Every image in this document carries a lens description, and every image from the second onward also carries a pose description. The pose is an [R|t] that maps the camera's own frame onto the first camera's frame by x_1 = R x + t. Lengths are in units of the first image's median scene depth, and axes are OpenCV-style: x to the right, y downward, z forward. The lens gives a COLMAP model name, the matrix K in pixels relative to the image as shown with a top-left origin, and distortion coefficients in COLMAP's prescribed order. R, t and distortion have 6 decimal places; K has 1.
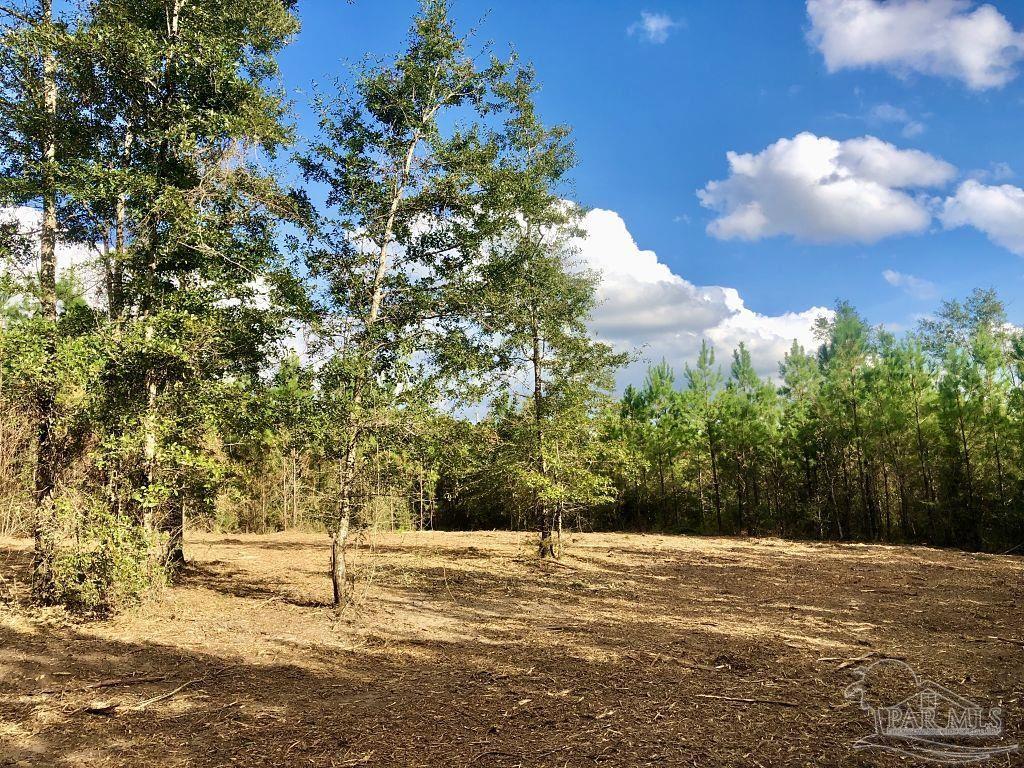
lens RADIAL K [[841.7, 0, 519.3], [0, 841.7, 376.5], [0, 0, 1]] dist [0.050611, -0.072483]
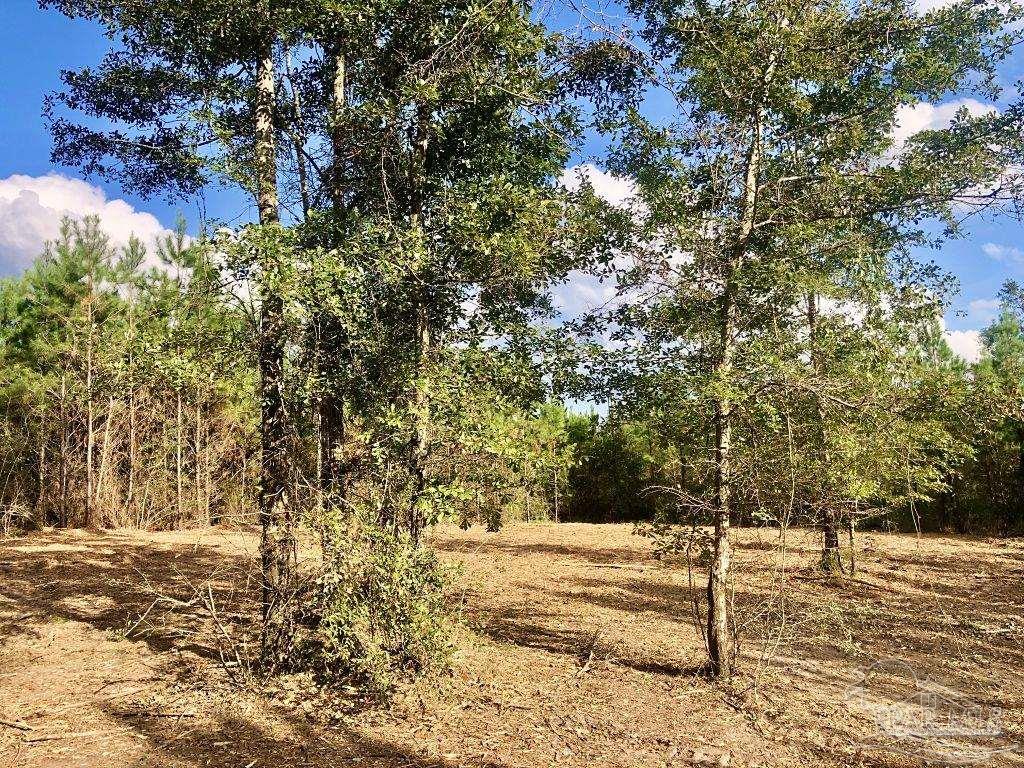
lens RADIAL K [[841.7, 0, 522.7], [0, 841.7, 382.8], [0, 0, 1]] dist [0.050611, -0.072483]
pose [[0.995922, -0.006999, -0.089946, -0.106427], [0.009348, 0.999625, 0.025724, 0.012073], [0.089732, -0.026460, 0.995614, 0.128416]]
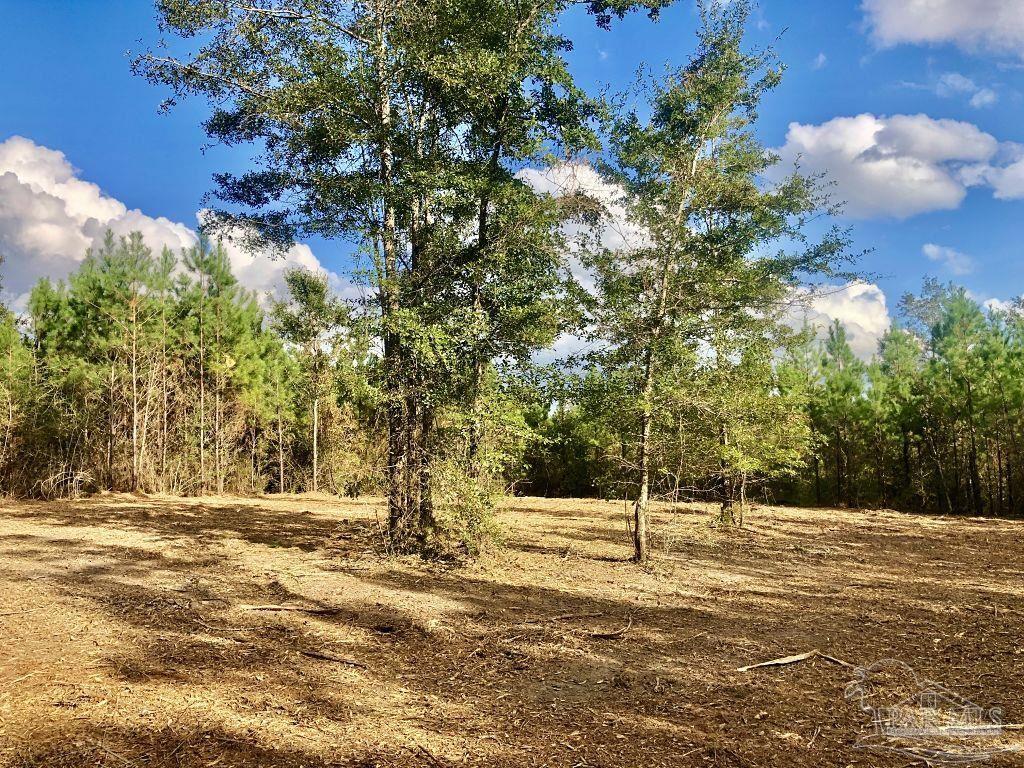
lens RADIAL K [[841.7, 0, 506.3], [0, 841.7, 381.5], [0, 0, 1]] dist [0.050611, -0.072483]
pose [[0.999057, 0.013055, -0.041416, -0.123752], [-0.011246, 0.998985, 0.043615, -0.006627], [0.041943, -0.043108, 0.998190, -0.046923]]
